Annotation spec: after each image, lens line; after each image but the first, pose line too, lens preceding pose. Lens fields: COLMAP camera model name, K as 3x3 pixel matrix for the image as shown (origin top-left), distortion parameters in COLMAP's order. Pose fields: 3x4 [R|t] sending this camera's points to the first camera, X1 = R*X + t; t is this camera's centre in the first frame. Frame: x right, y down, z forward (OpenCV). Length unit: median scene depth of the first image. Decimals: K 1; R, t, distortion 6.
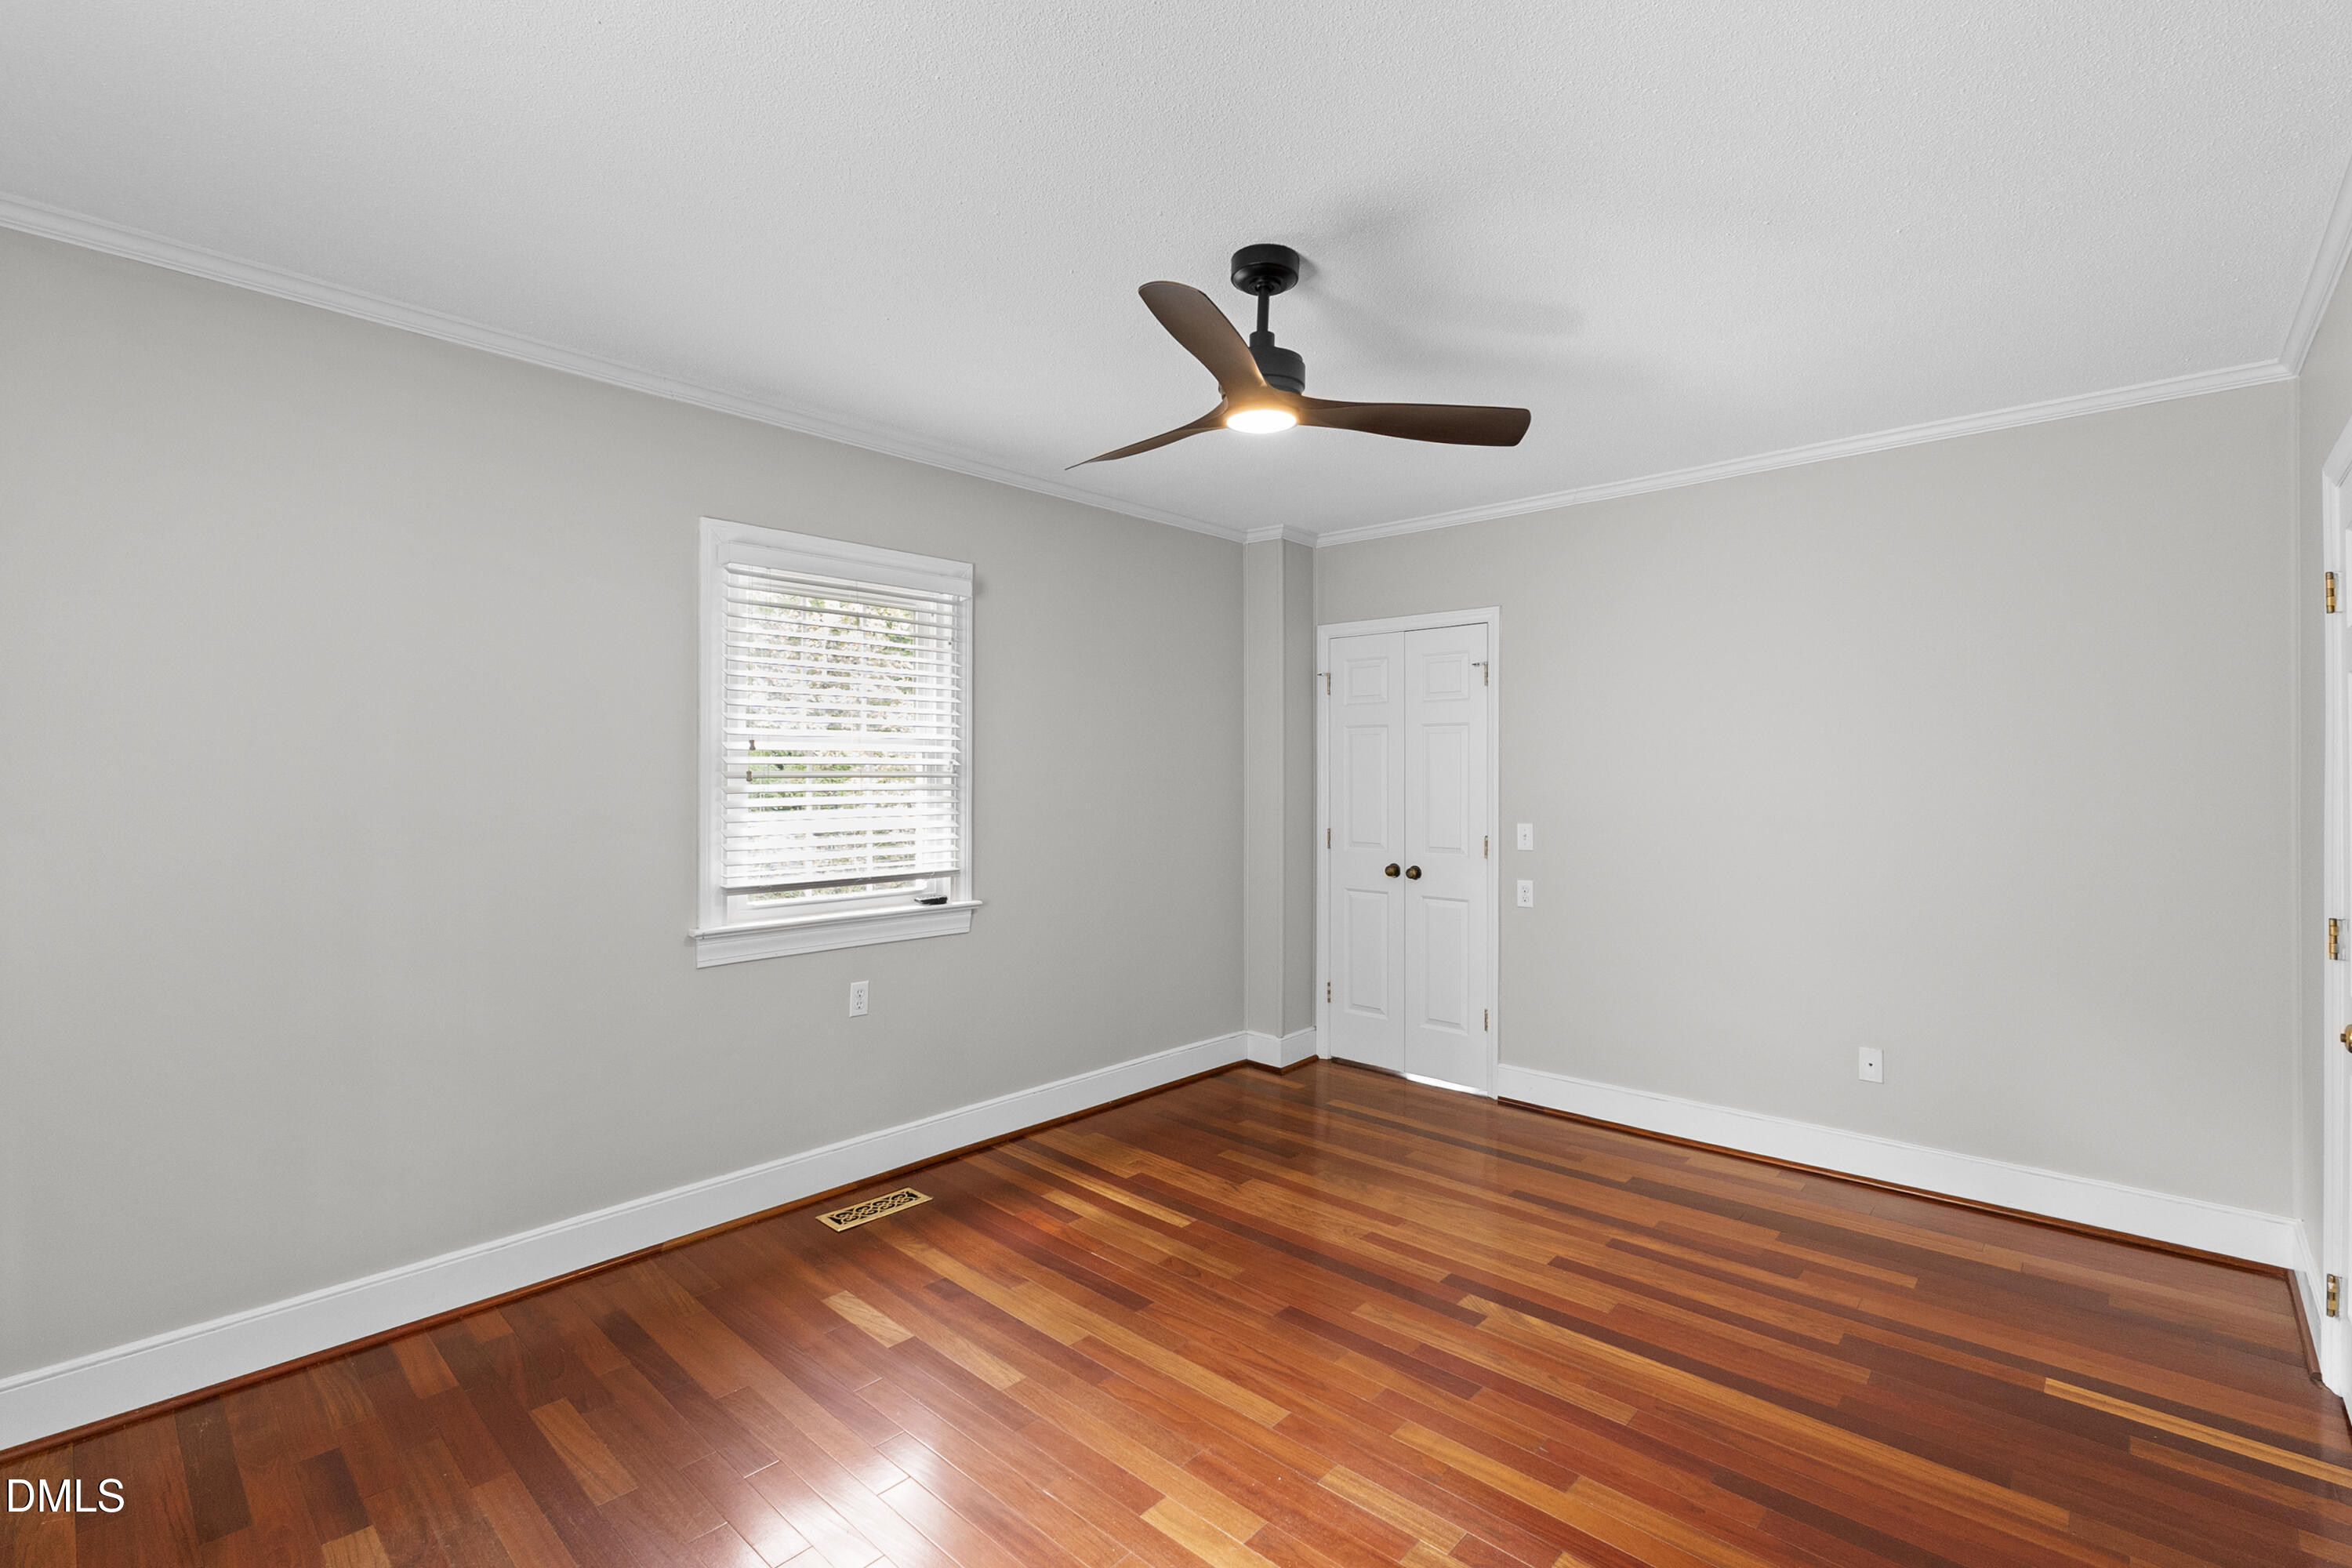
lens RADIAL K [[1037.0, 0, 1166.5], [0, 1037.0, 779.4], [0, 0, 1]] dist [0.001346, 0.000456]
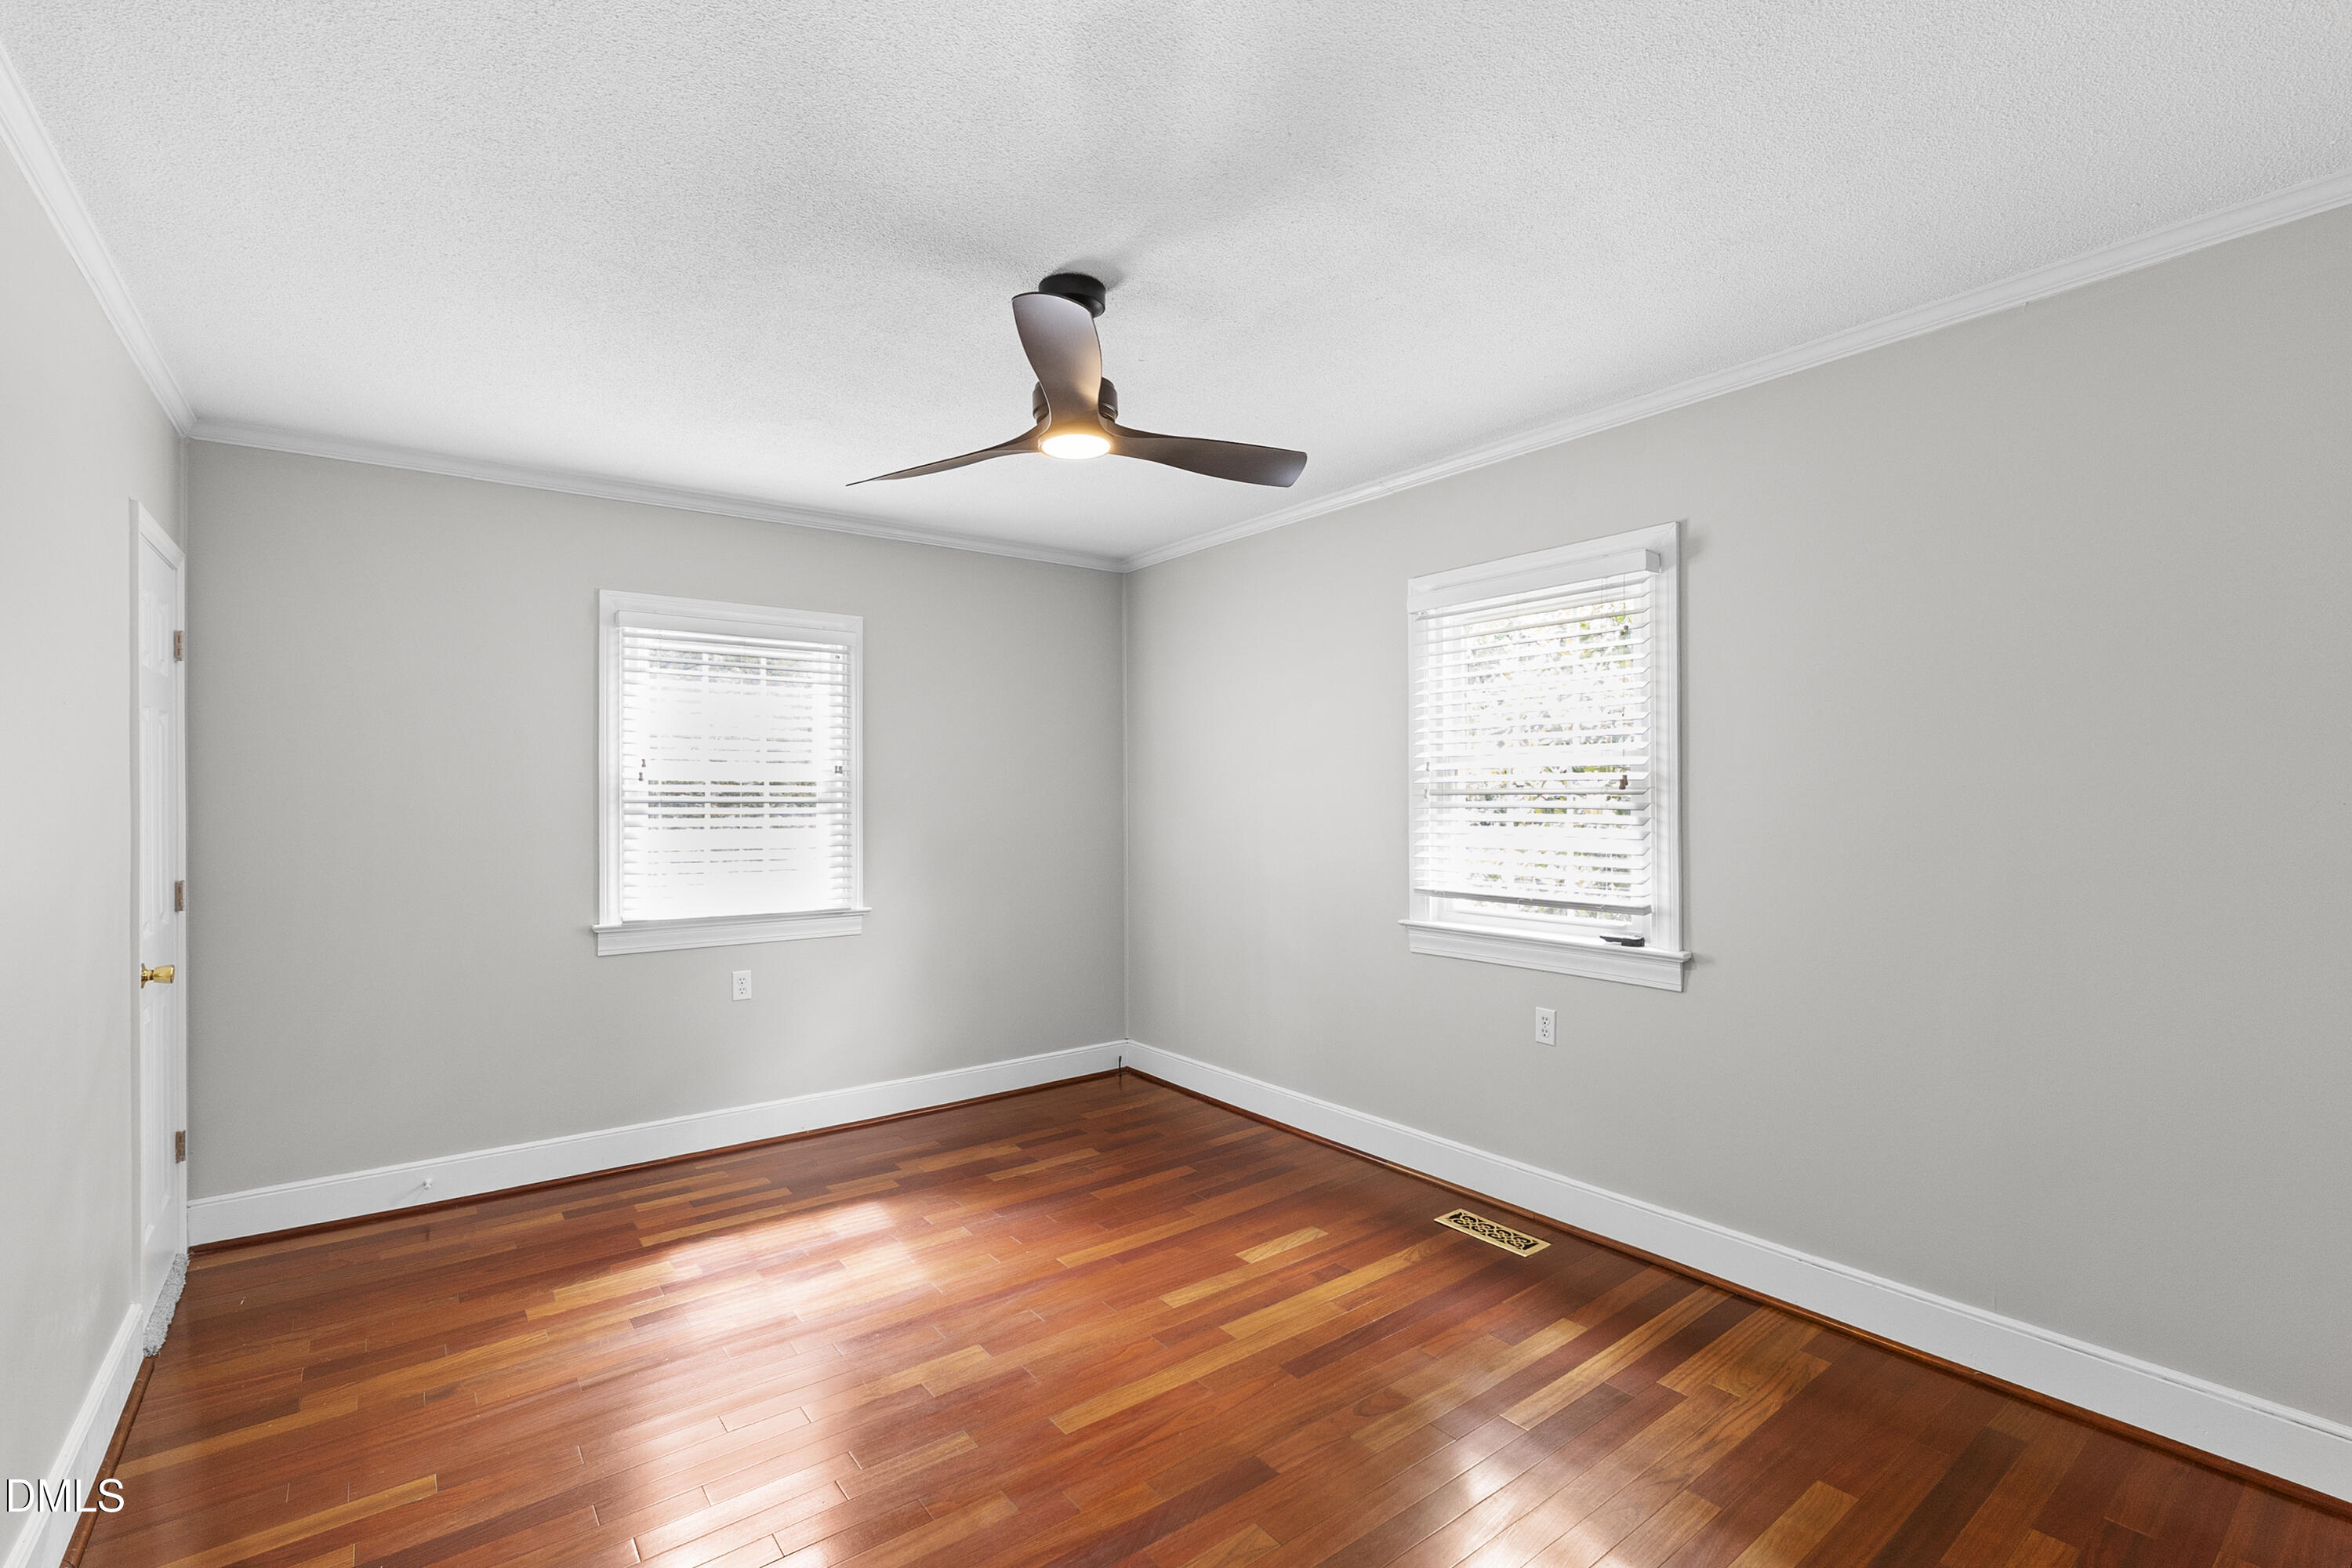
lens RADIAL K [[1037.0, 0, 1166.3], [0, 1037.0, 789.9], [0, 0, 1]] dist [0.001346, 0.000456]
pose [[-0.162047, -0.000314, -0.986783, 0.742466], [0.003806, 0.999992, -0.000943, -0.006749], [0.986776, -0.003909, -0.162045, 0.857137]]
